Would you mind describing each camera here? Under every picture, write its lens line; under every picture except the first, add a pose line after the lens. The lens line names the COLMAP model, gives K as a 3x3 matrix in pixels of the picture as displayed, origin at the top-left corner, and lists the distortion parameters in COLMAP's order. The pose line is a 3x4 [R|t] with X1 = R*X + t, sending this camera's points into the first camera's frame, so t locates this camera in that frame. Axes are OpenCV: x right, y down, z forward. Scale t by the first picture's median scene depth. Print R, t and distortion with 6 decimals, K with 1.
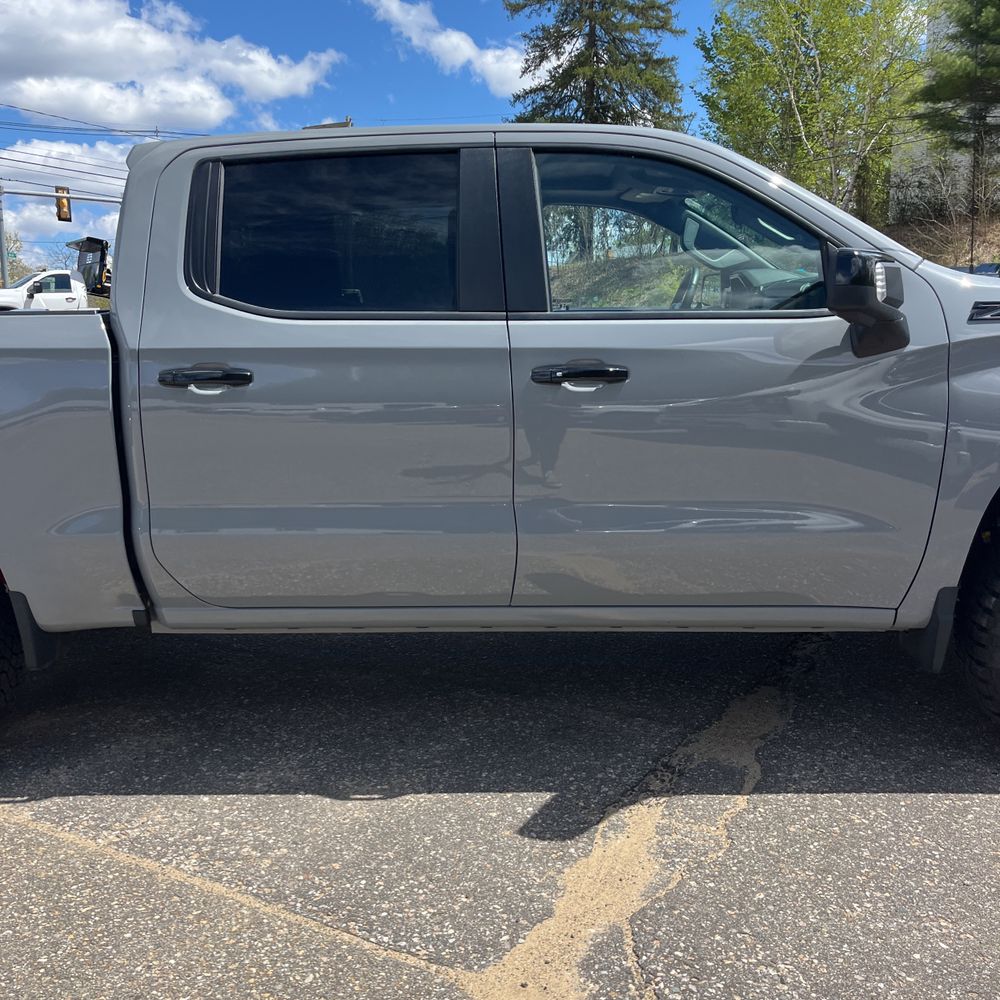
lens RADIAL K [[1011.0, 0, 490.2], [0, 1011.0, 508.8], [0, 0, 1]] dist [0.048378, -0.048258]
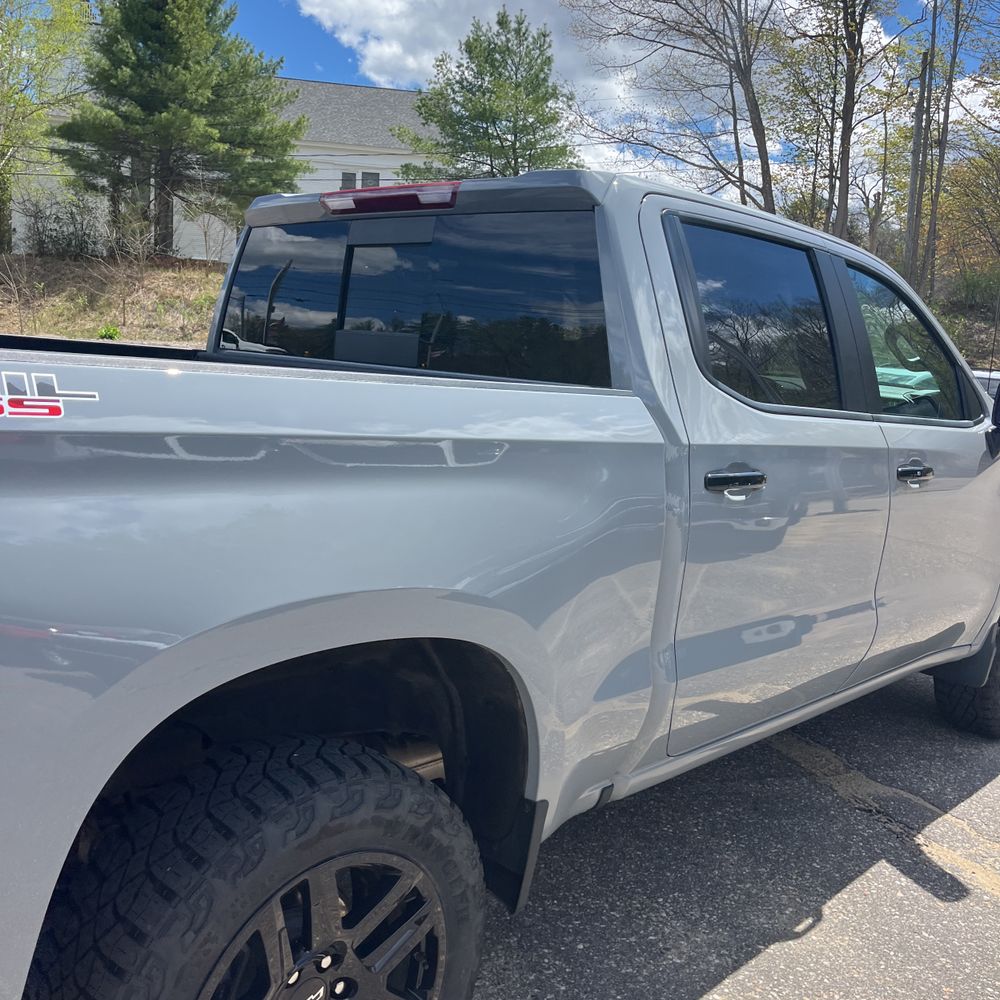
lens RADIAL K [[1011.0, 0, 490.2], [0, 1011.0, 508.8], [0, 0, 1]] dist [0.048378, -0.048258]
pose [[0.646727, -0.038108, 0.761769, -0.078124], [0.059652, 0.998219, -0.000707, -0.008799], [-0.760386, 0.045899, 0.647848, 0.046342]]
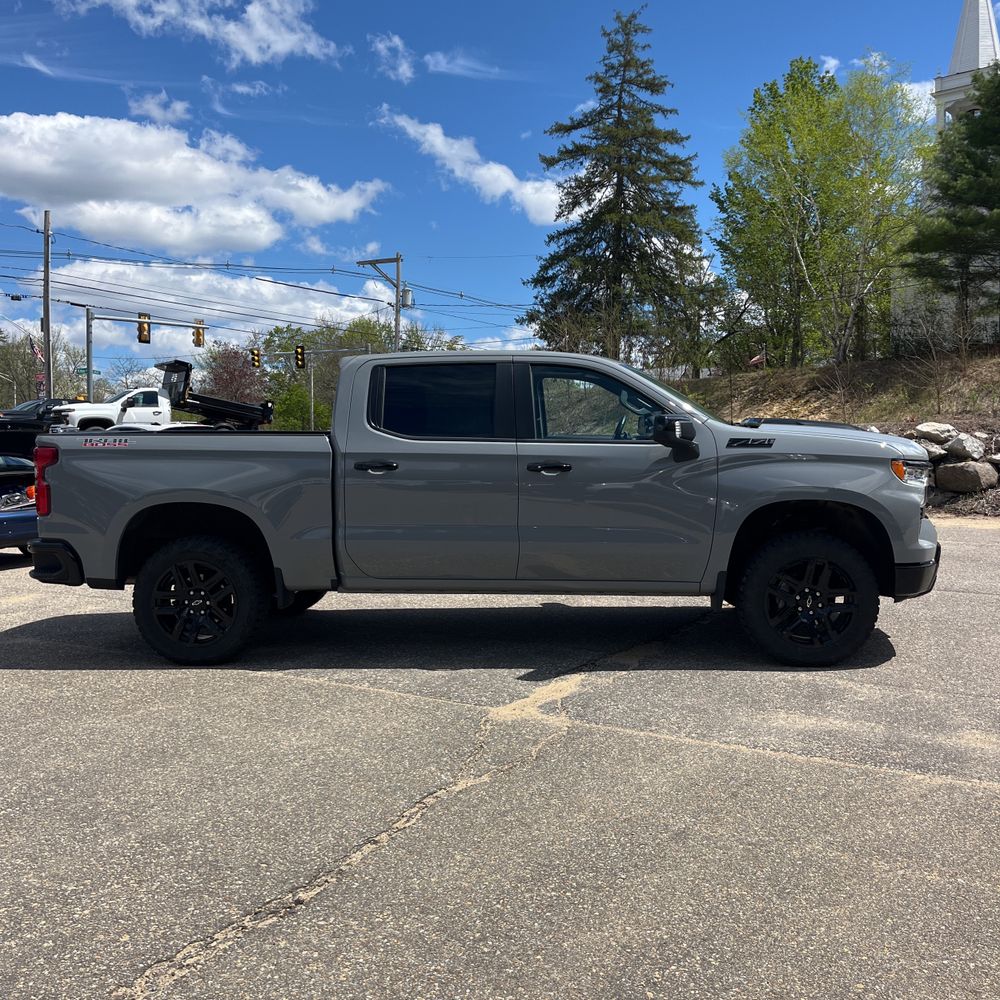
lens RADIAL K [[1002.3, 0, 498.6], [0, 1002.3, 515.5], [0, 0, 1]] dist [0.037403, -0.017237]
pose [[0.999511, 0.019843, -0.024185, 0.002486], [-0.022246, 0.994378, -0.103524, 0.013998], [0.021995, 0.104011, 0.994333, -0.081220]]
